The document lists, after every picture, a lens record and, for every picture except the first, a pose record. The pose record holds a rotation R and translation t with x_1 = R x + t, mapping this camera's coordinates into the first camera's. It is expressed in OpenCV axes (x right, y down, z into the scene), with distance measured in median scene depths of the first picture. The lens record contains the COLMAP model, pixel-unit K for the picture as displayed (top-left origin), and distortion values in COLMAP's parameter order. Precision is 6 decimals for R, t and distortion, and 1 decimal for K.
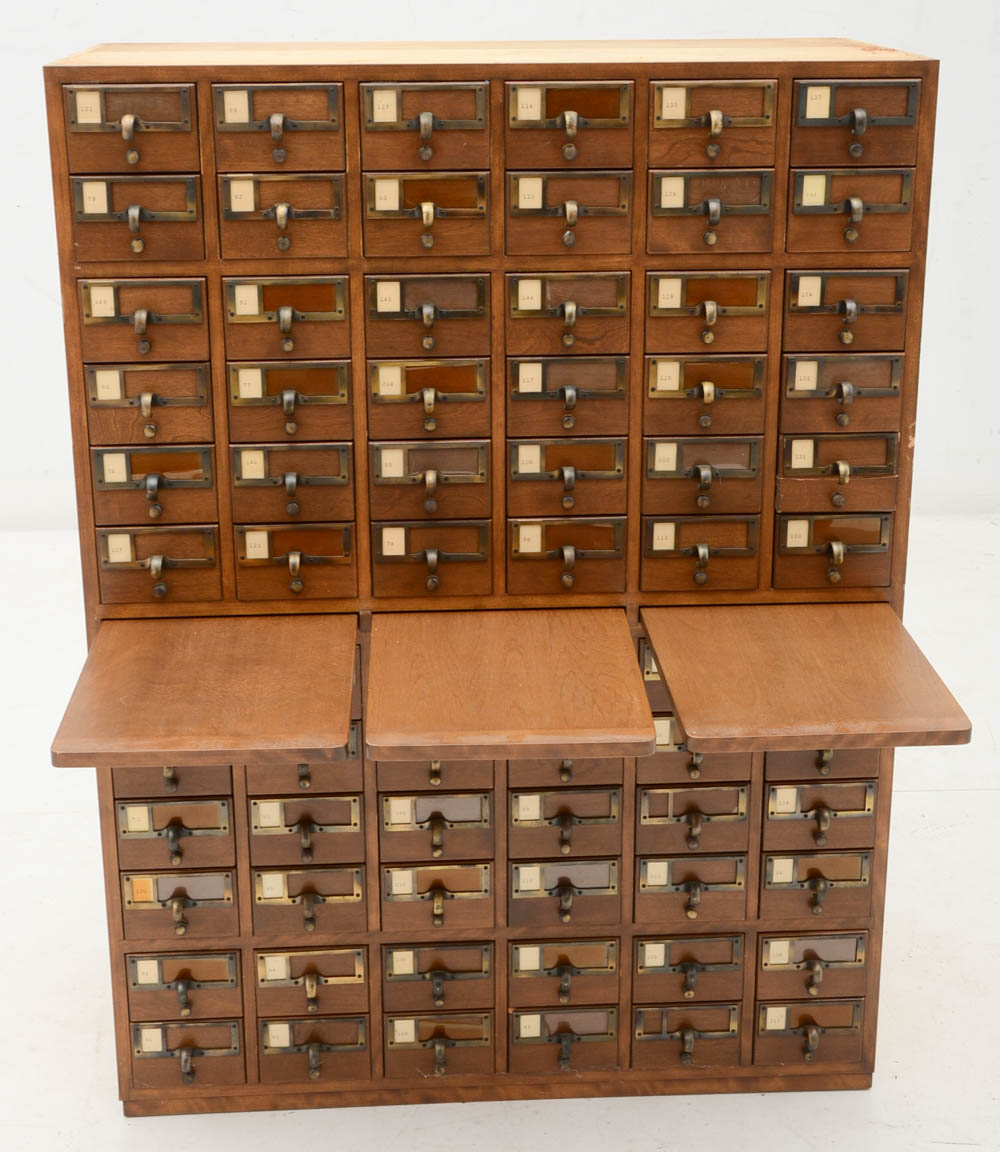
lens RADIAL K [[2002.3, 0, 507.5], [0, 2002.3, 568.3], [0, 0, 1]] dist [0.012974, 0.000000]
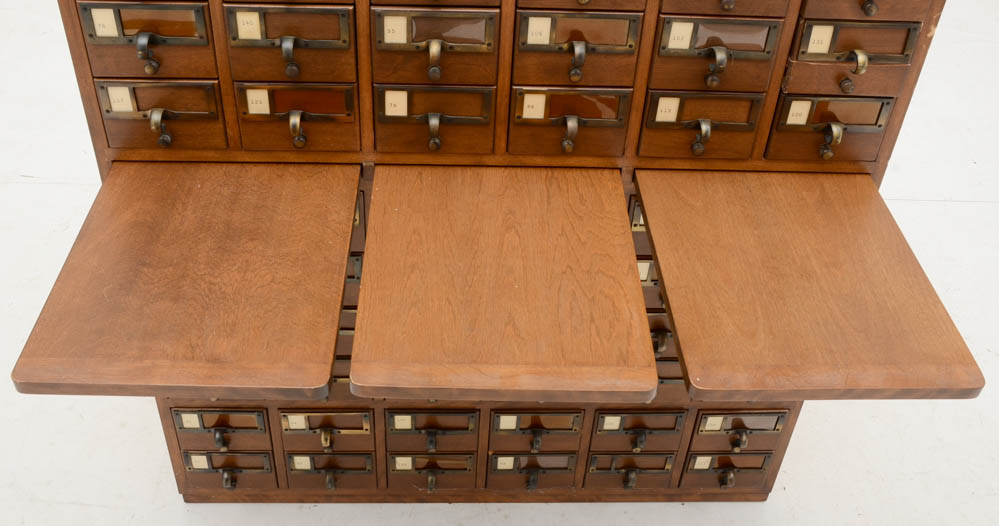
lens RADIAL K [[985.6, 0, 489.4], [0, 985.6, 231.6], [0, 0, 1]] dist [-0.050501, 0.000000]
pose [[0.998578, 0.053145, 0.004169, -0.009482], [-0.051475, 0.940954, 0.334598, -0.118766], [0.013860, -0.334337, 0.942352, 0.519671]]
